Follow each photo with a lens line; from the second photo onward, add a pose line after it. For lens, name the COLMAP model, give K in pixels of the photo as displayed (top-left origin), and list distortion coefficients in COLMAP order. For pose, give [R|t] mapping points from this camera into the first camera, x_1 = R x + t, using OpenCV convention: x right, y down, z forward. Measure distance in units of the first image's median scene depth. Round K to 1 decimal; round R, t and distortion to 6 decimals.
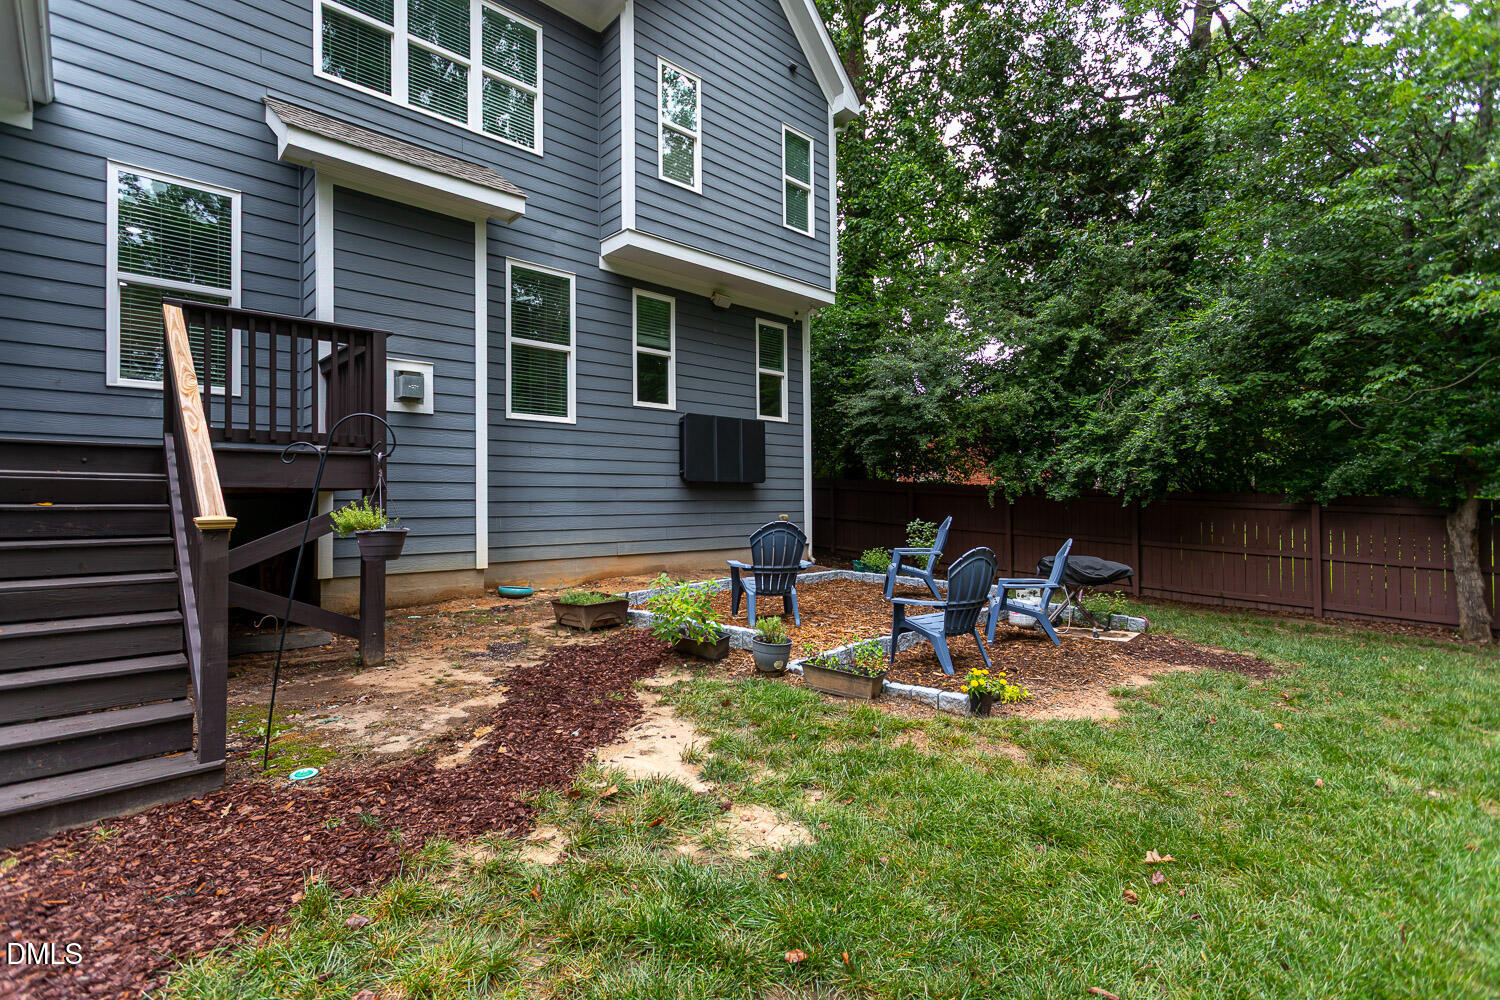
lens RADIAL K [[711.1, 0, 747.2], [0, 711.1, 497.8], [0, 0, 1]] dist [-0.000938, -0.000013]
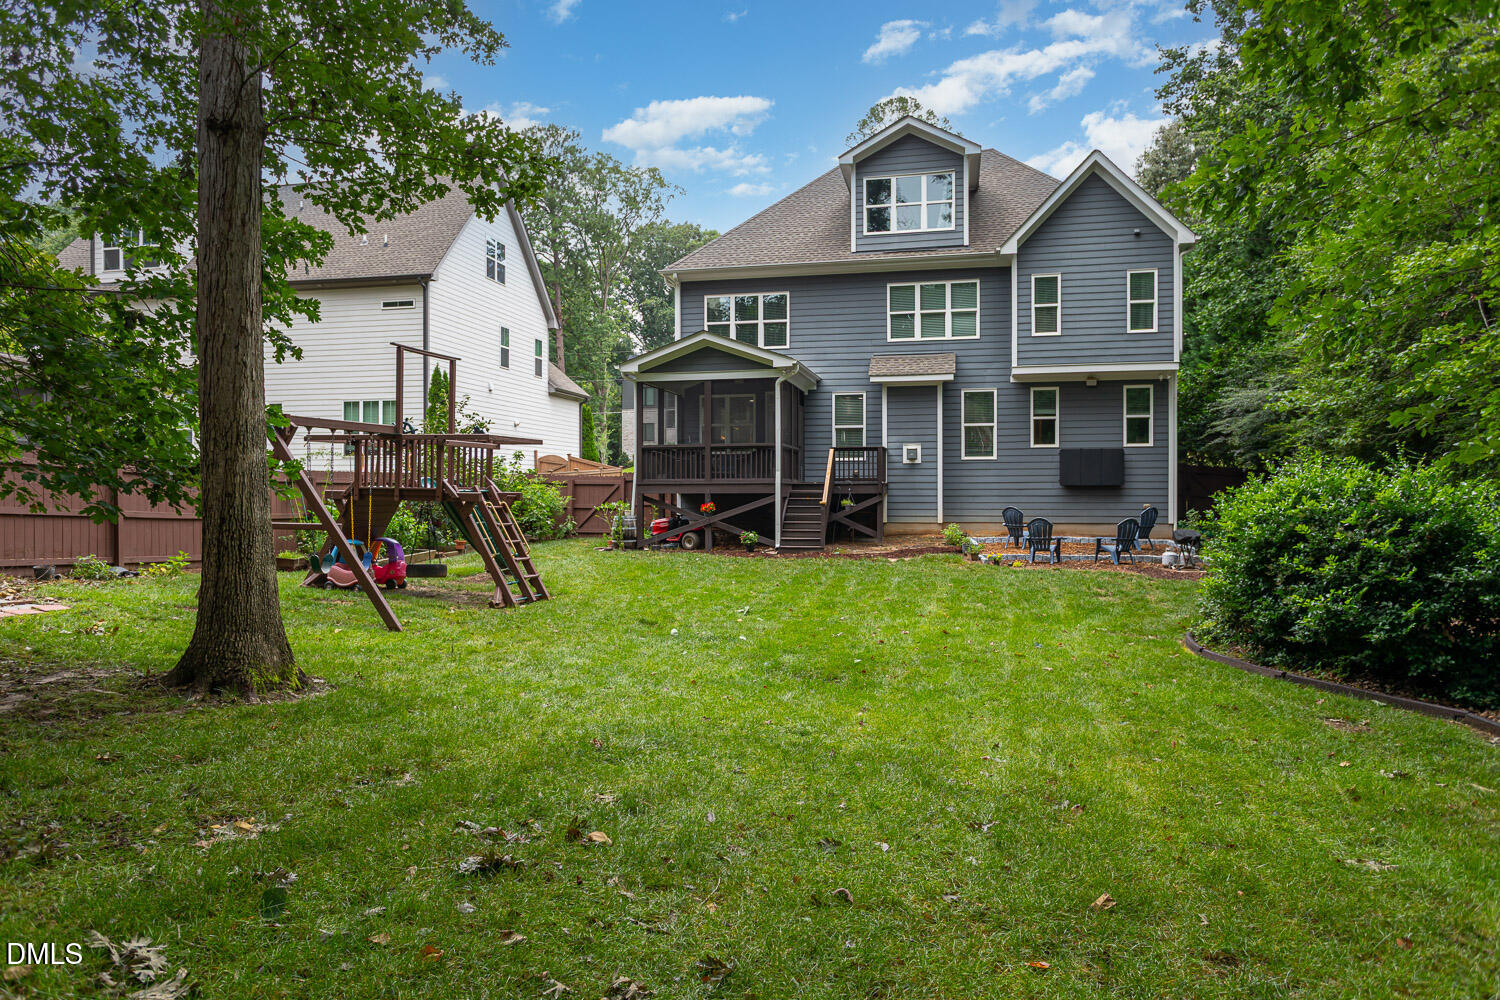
lens RADIAL K [[1025.8, 0, 748.1], [0, 1025.8, 494.3], [0, 0, 1]] dist [0.000517, 0.000097]
pose [[0.585116, 0.010385, -0.810883, 1.605812], [0.005681, 0.999841, 0.016904, -0.049568], [0.810930, -0.014497, 0.584964, -1.236413]]
